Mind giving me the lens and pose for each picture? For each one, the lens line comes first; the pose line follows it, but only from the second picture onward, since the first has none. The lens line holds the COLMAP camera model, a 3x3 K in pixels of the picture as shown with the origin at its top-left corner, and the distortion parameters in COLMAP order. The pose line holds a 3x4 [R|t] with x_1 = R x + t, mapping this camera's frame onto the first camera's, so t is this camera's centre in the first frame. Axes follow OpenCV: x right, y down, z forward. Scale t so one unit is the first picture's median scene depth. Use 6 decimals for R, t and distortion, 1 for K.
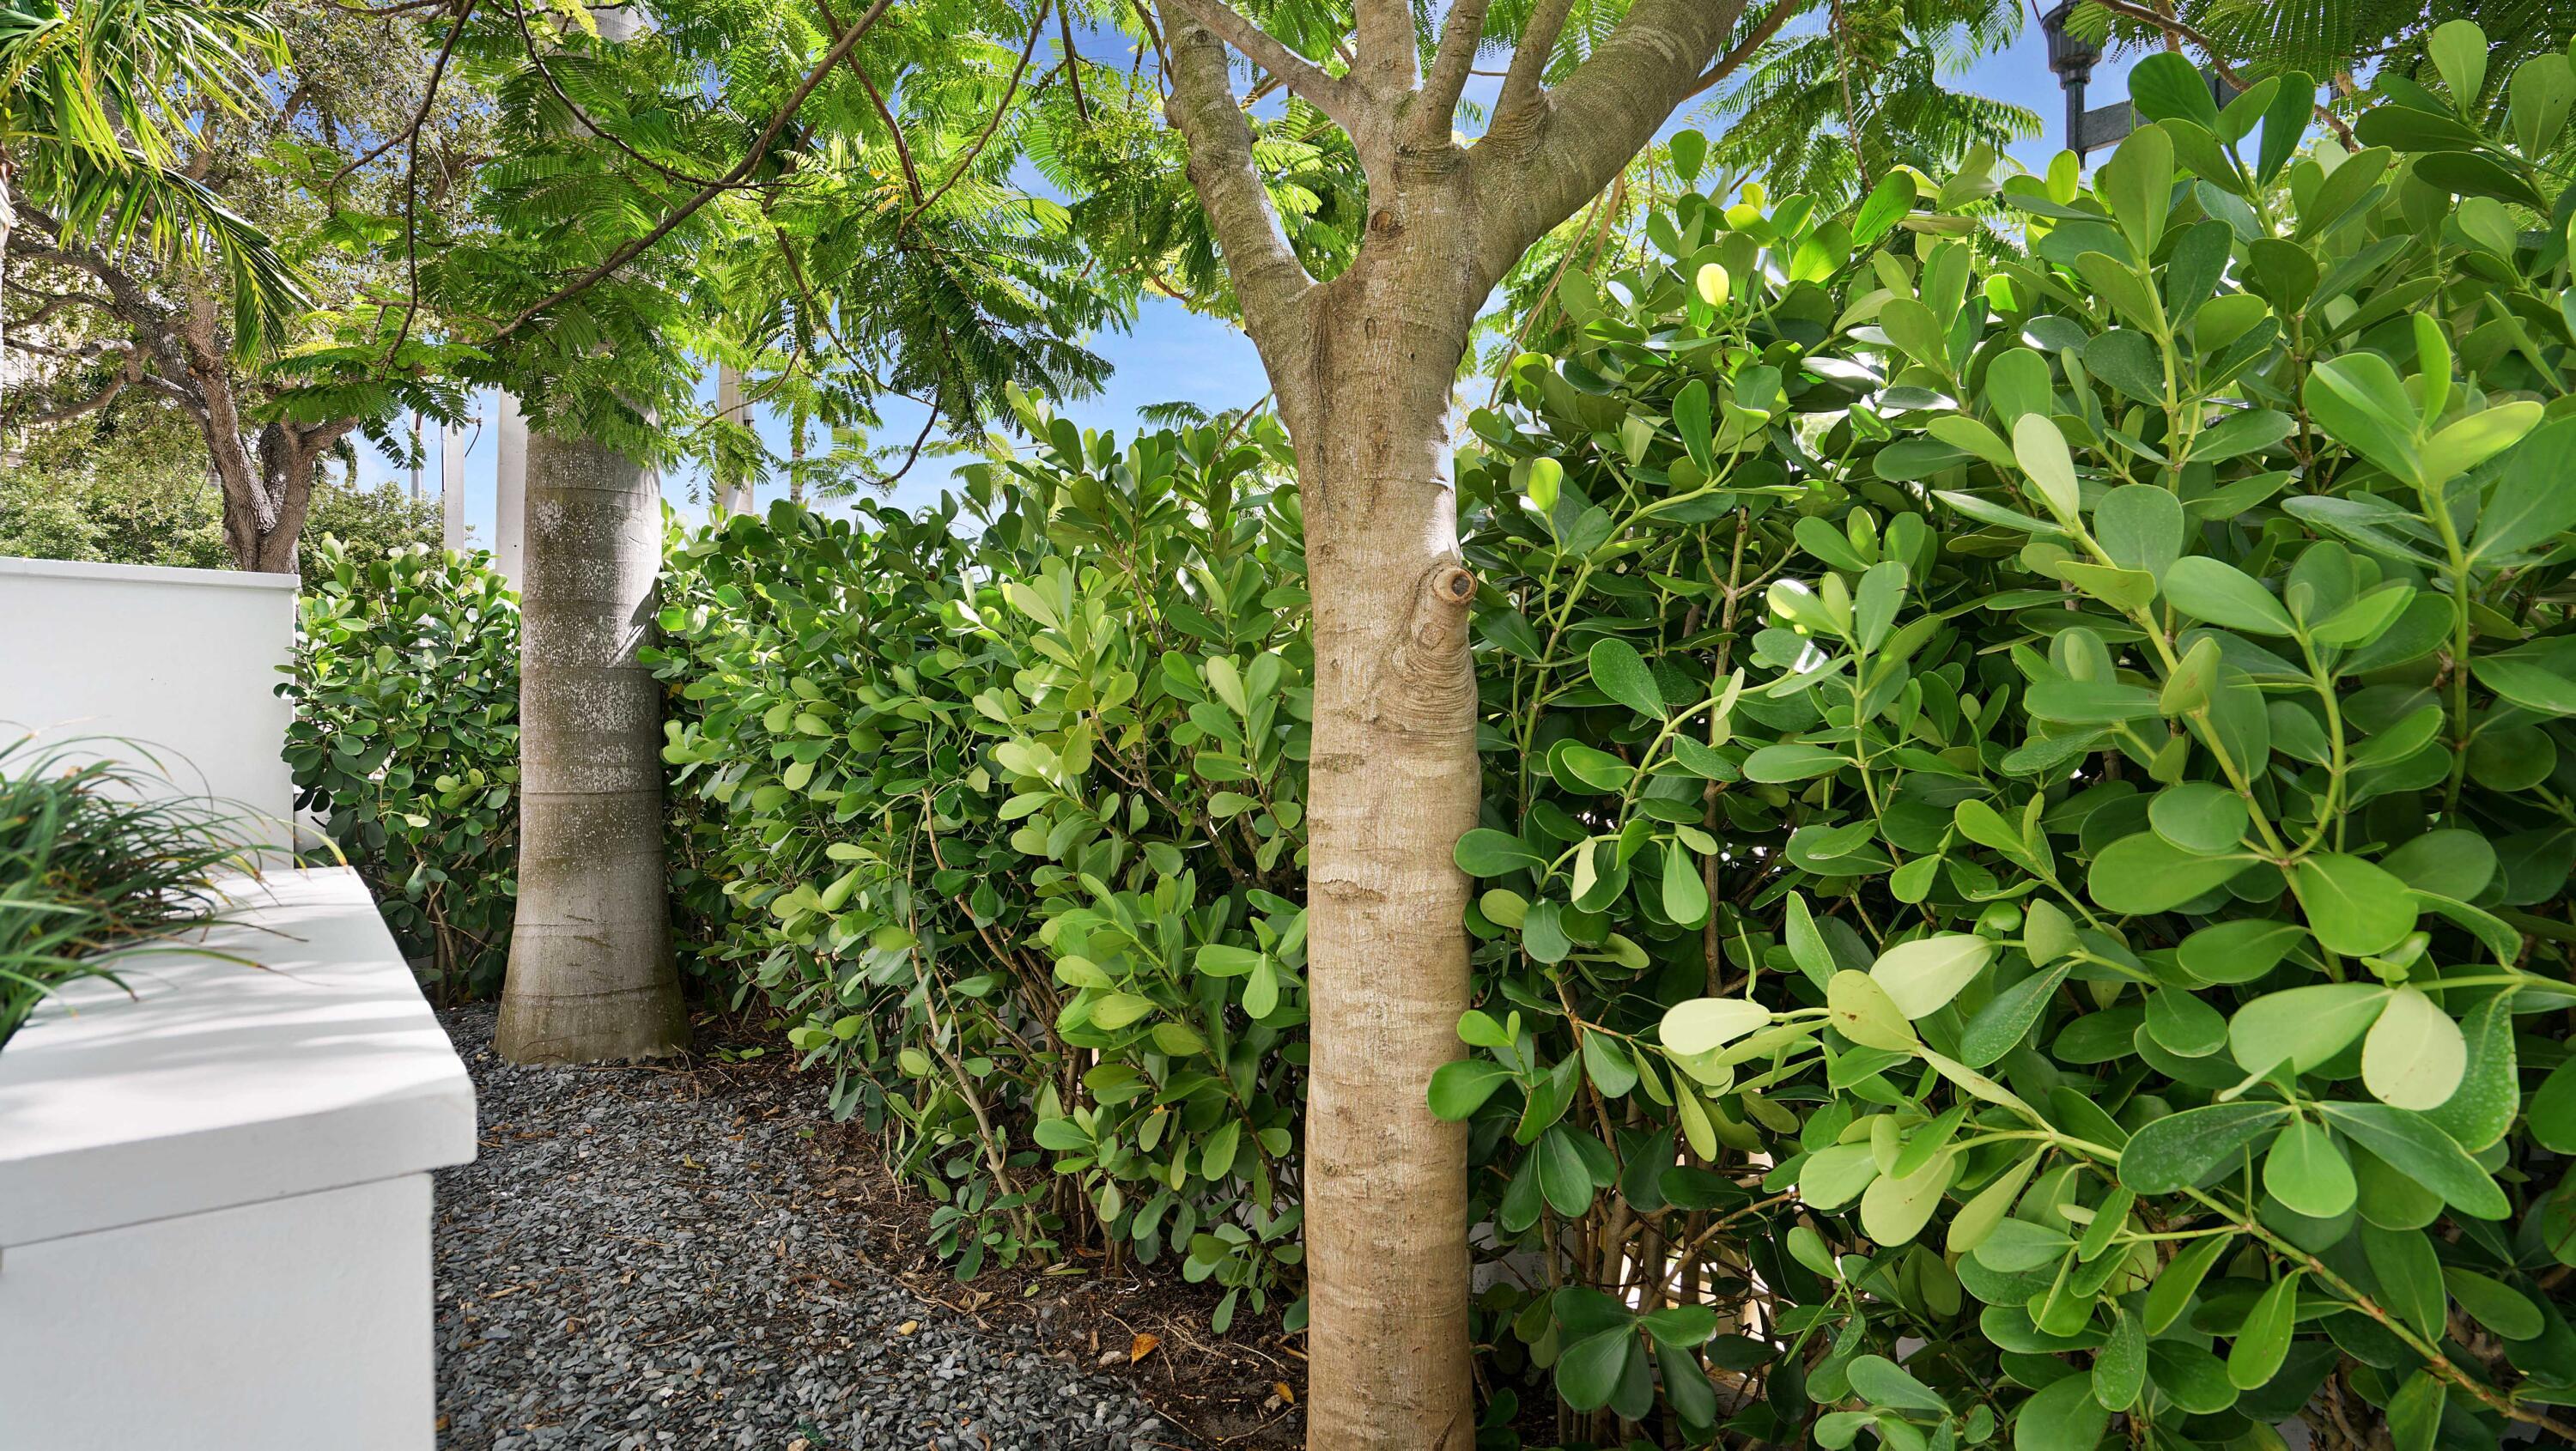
lens RADIAL K [[1366.0, 0, 1288.0], [0, 1366.0, 725.5], [0, 0, 1]] dist [-0.027593, -0.000025]
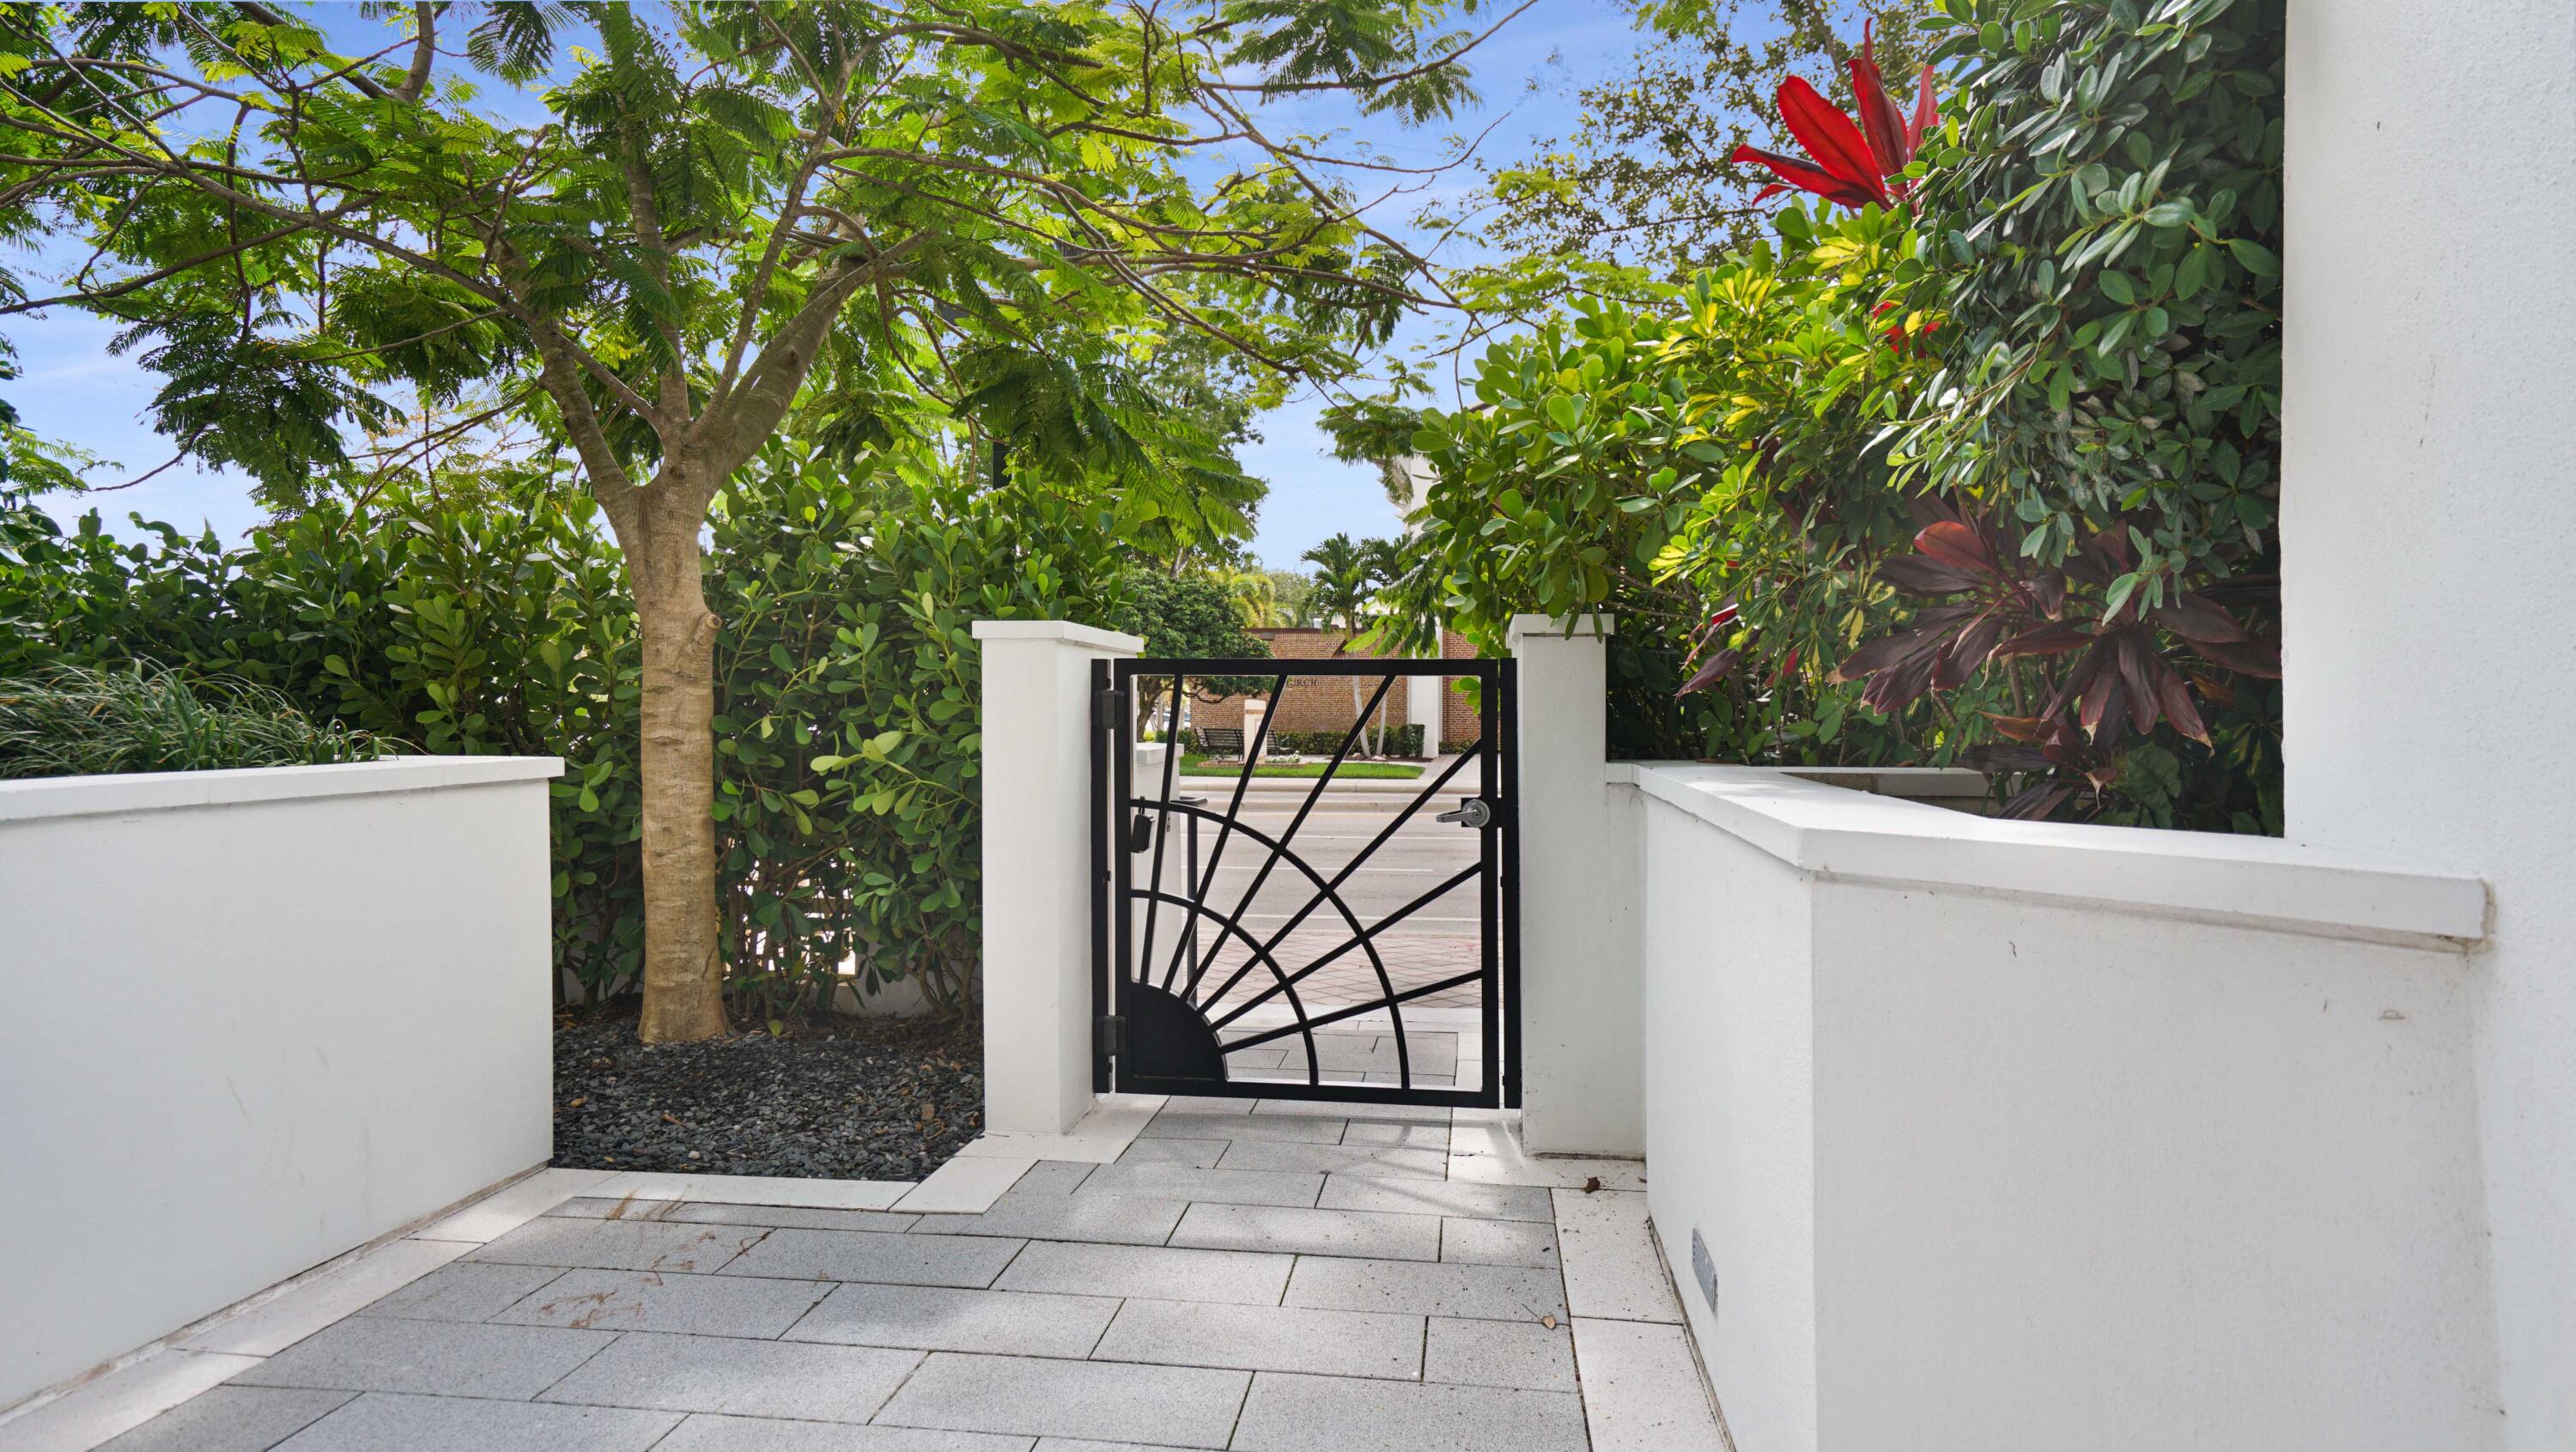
lens RADIAL K [[1557.3, 0, 1271.6], [0, 1557.3, 736.1], [0, 0, 1]] dist [-0.002559, 0.002208]
pose [[0.747067, -0.014108, 0.664599, -1.070530], [0.002803, 0.999833, 0.018073, 0.066598], [-0.664743, -0.011638, 0.746981, -1.956868]]
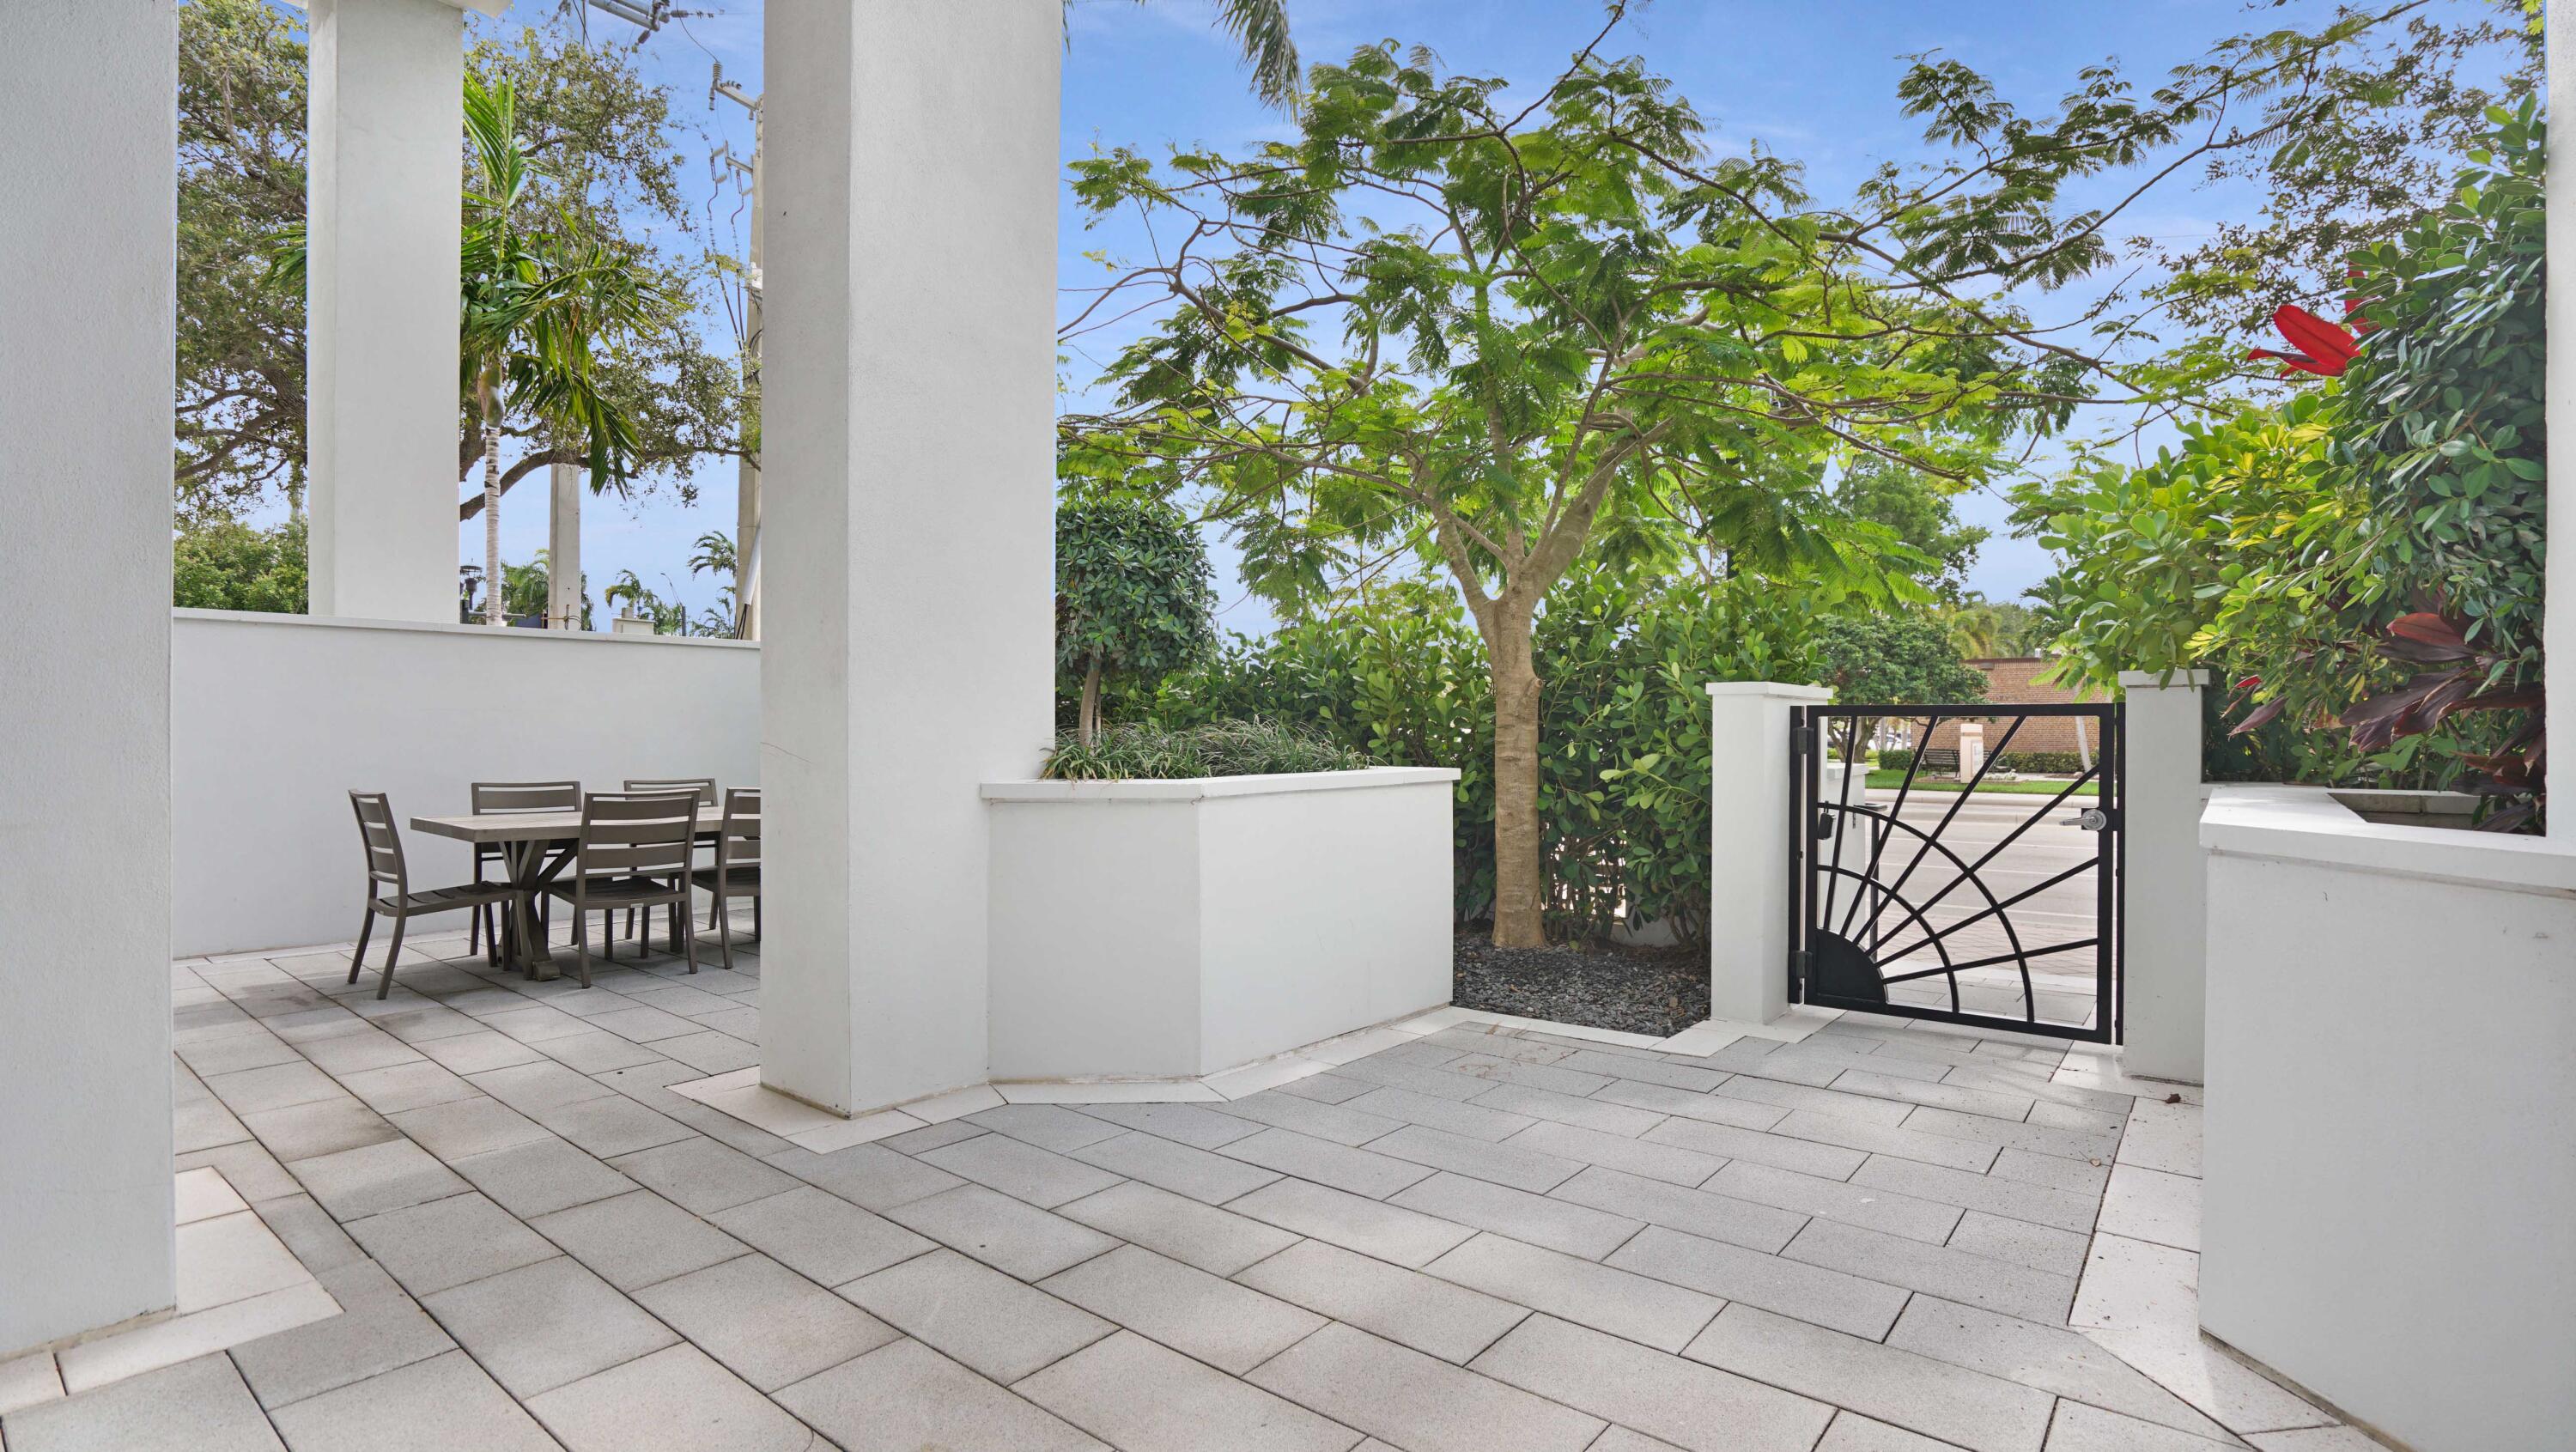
lens RADIAL K [[1231.3, 0, 1282.9], [0, 1231.3, 738.6], [0, 0, 1]] dist [-0.065930, 0.025628]
pose [[0.980616, -0.004040, 0.195896, -1.369541], [0.003123, 0.999983, 0.004991, 0.044509], [-0.195912, -0.004283, 0.980612, -2.502006]]
